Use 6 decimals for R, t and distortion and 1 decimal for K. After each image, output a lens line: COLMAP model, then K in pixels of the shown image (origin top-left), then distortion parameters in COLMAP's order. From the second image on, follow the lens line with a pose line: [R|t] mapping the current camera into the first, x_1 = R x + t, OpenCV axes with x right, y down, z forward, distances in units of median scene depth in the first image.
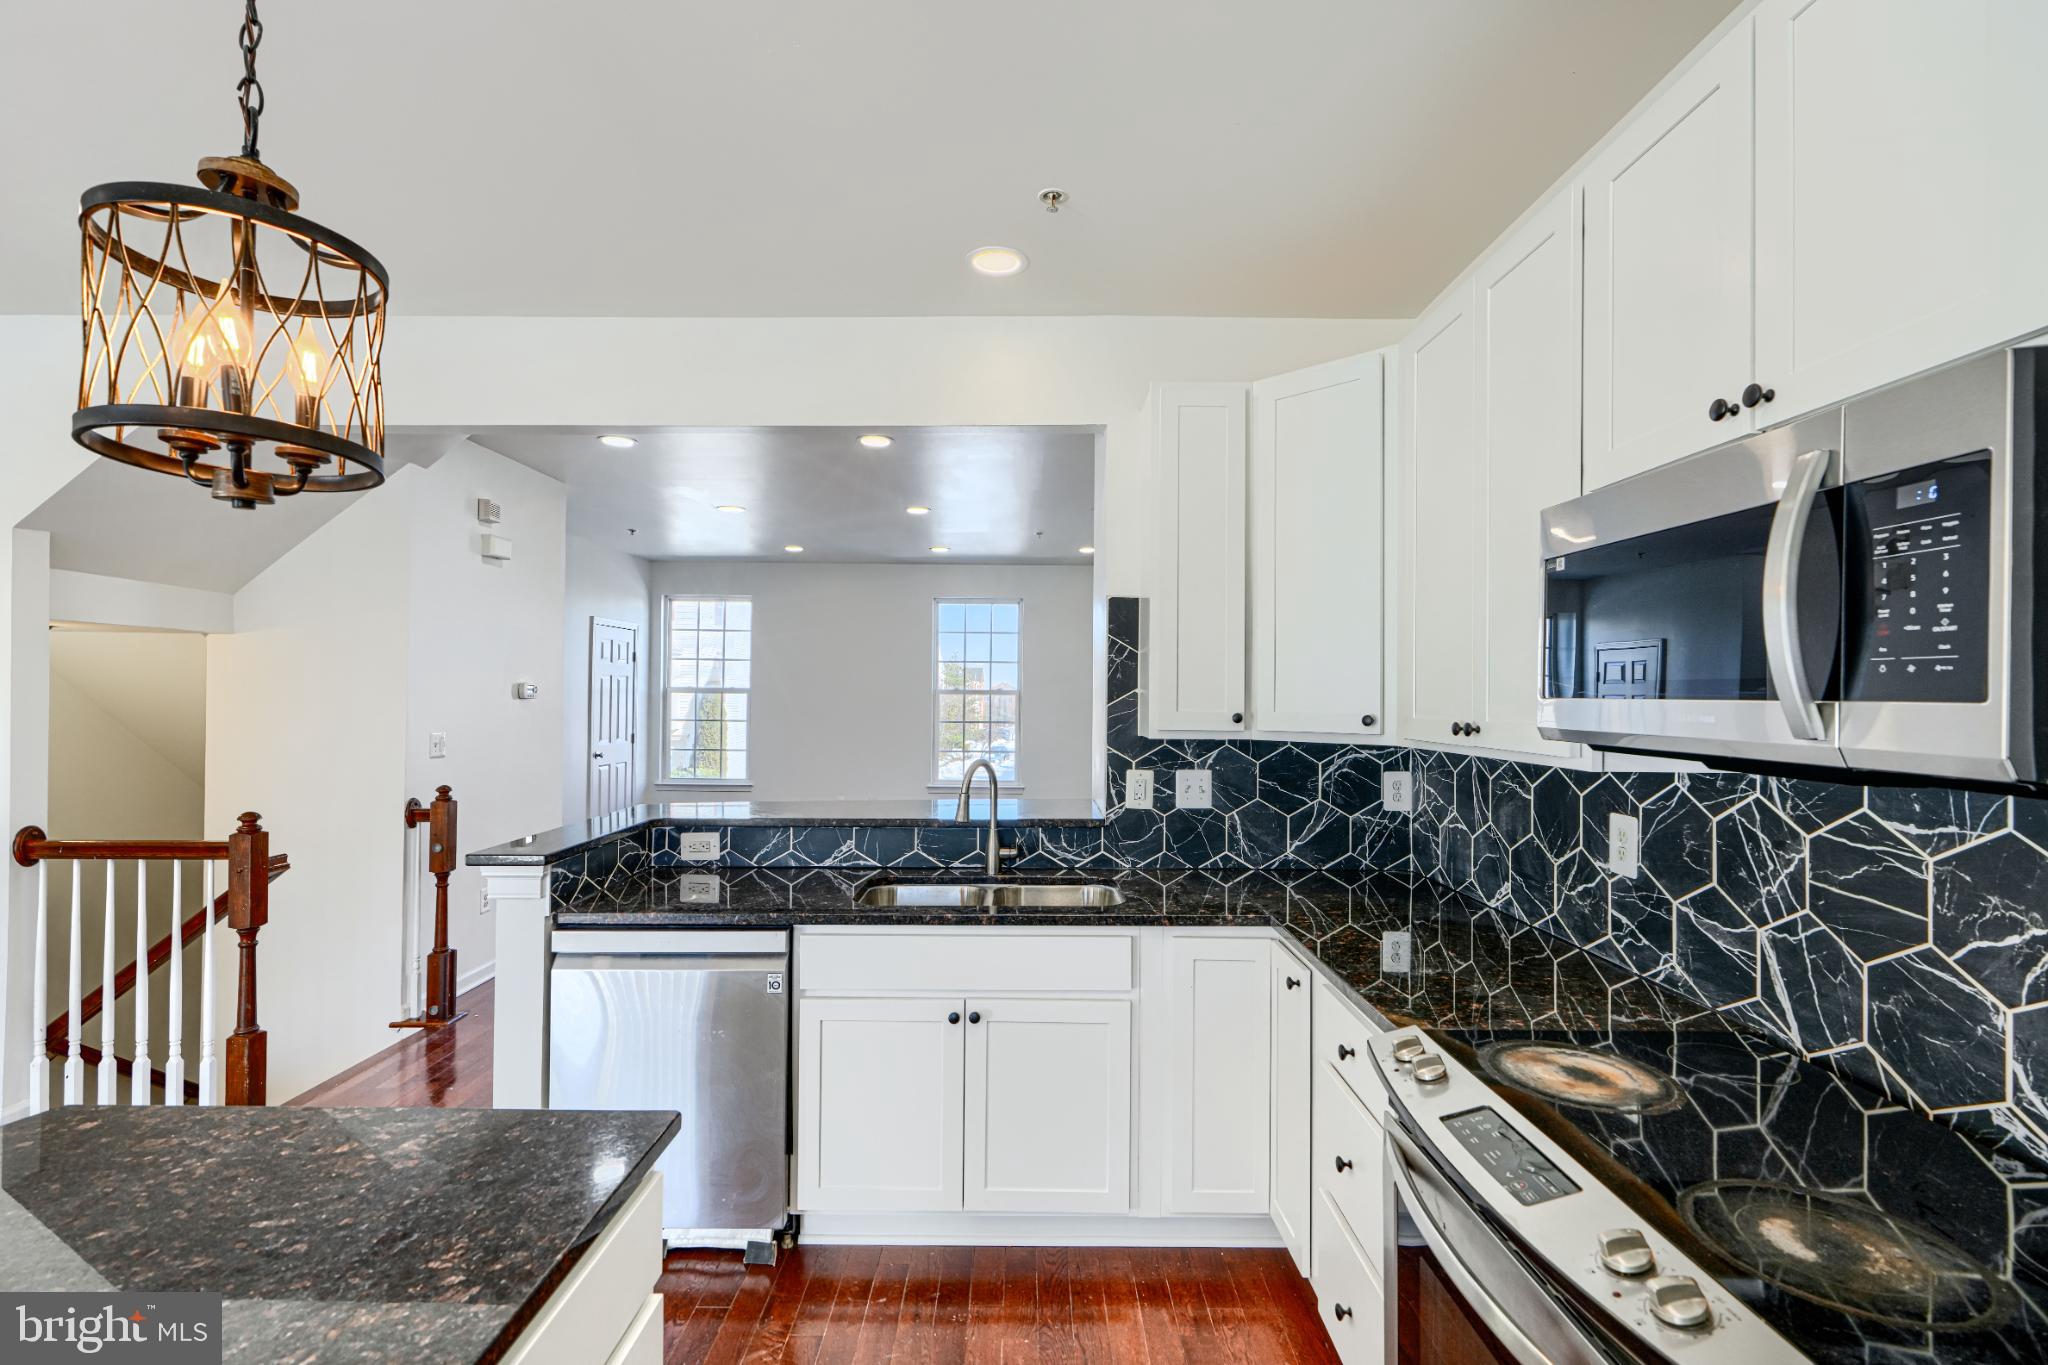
lens RADIAL K [[926.3, 0, 1022.4], [0, 926.3, 681.8], [0, 0, 1]] dist [-0.003447, 0.002150]
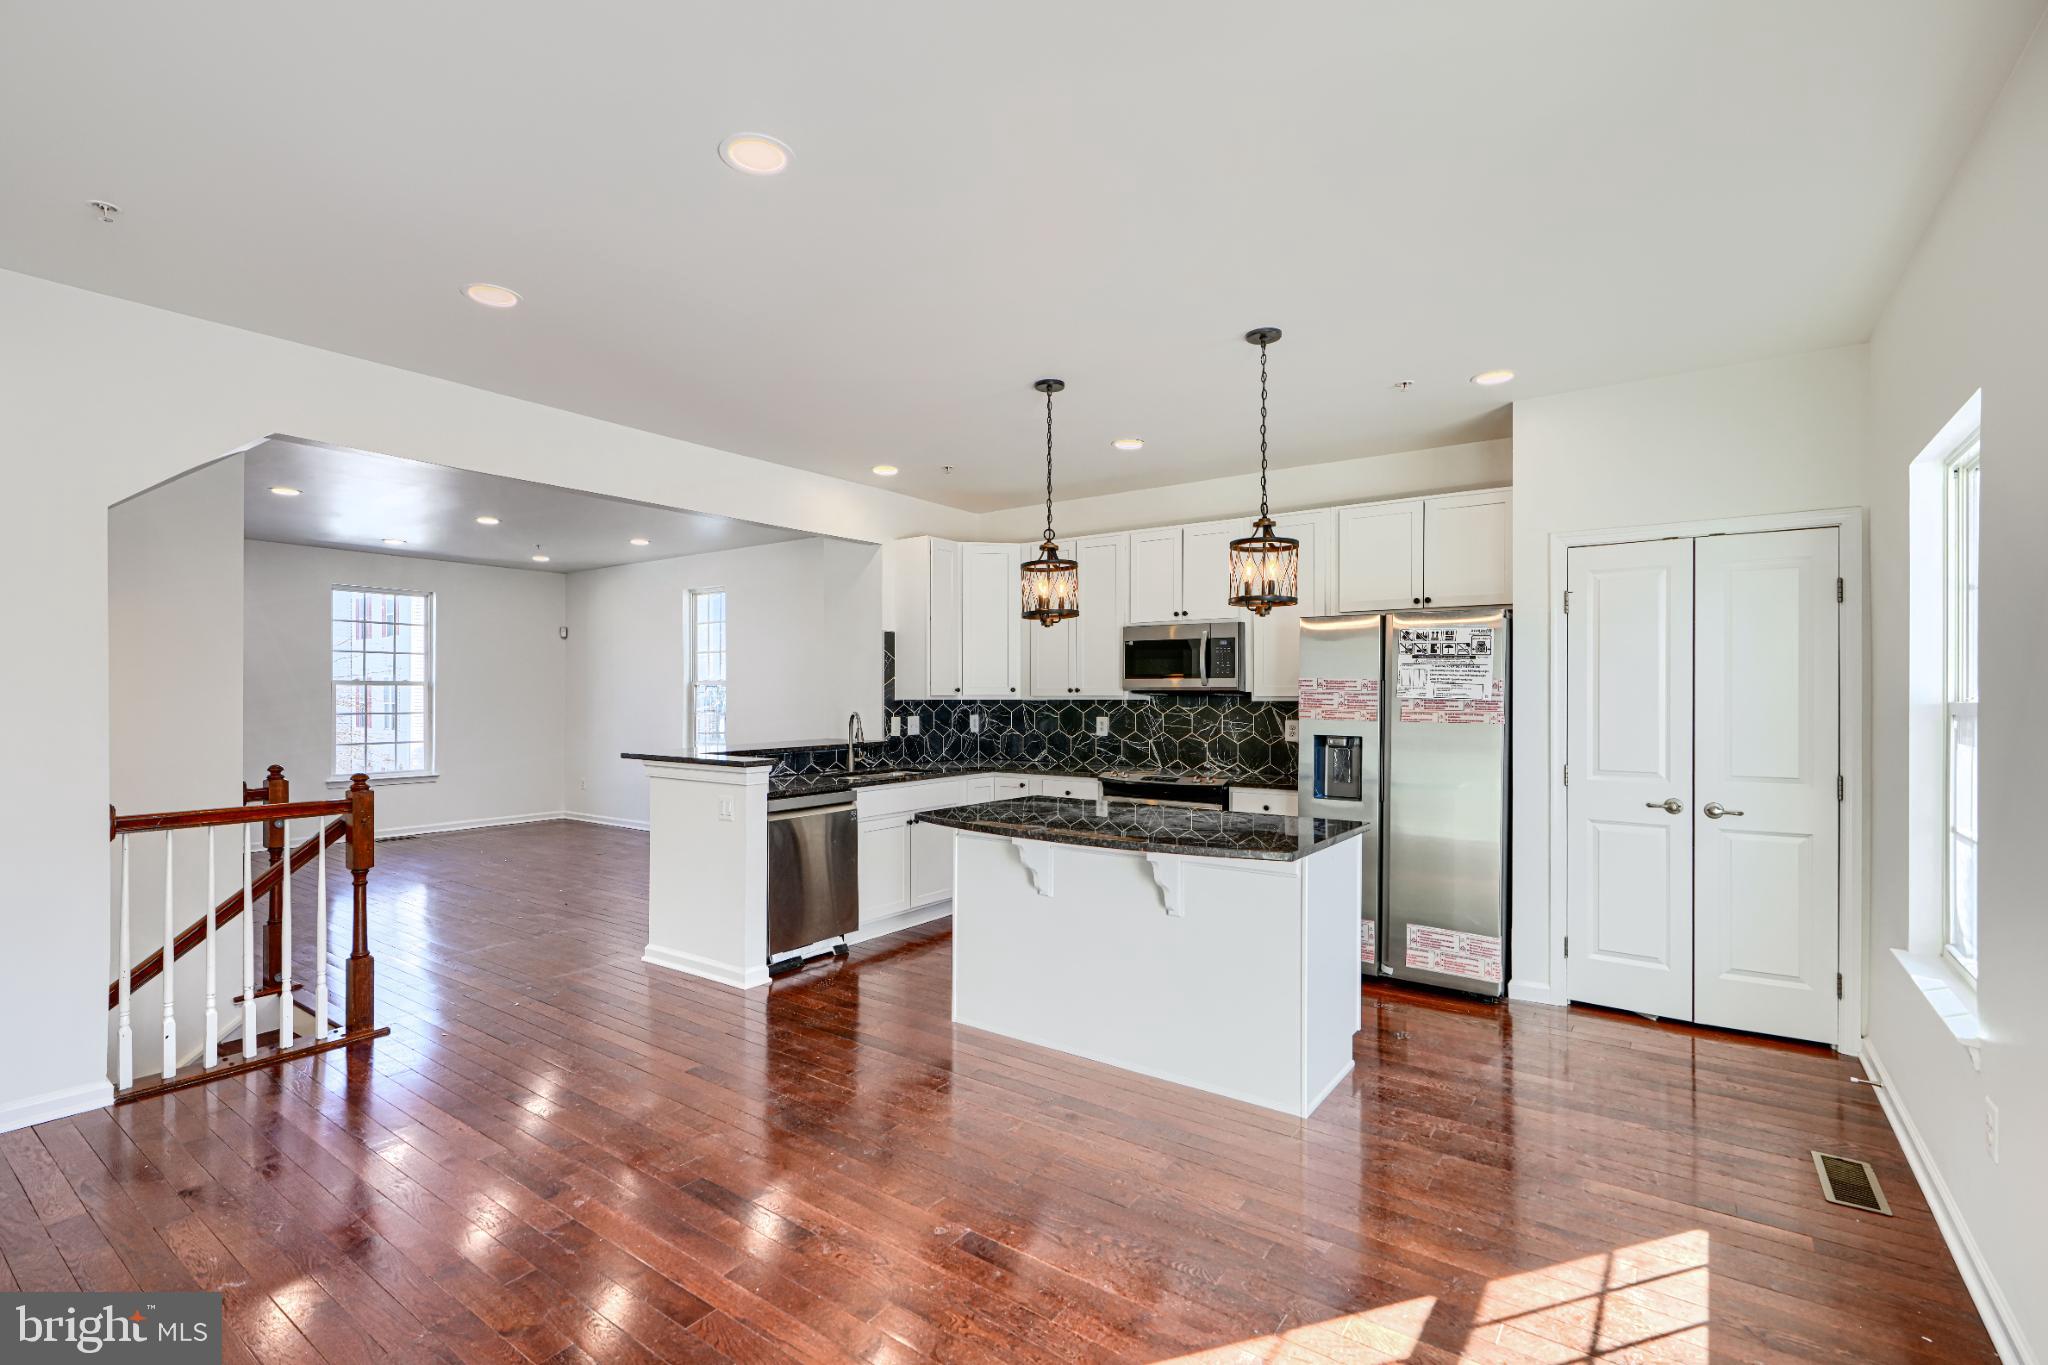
lens RADIAL K [[926.3, 0, 1030.8], [0, 926.3, 689.3], [0, 0, 1]] dist [-0.003447, 0.002150]
pose [[0.576723, -0.001941, 0.816937, -1.368460], [-0.006856, 0.999950, 0.007216, 0.017960], [-0.816911, -0.009763, 0.576681, -0.418094]]
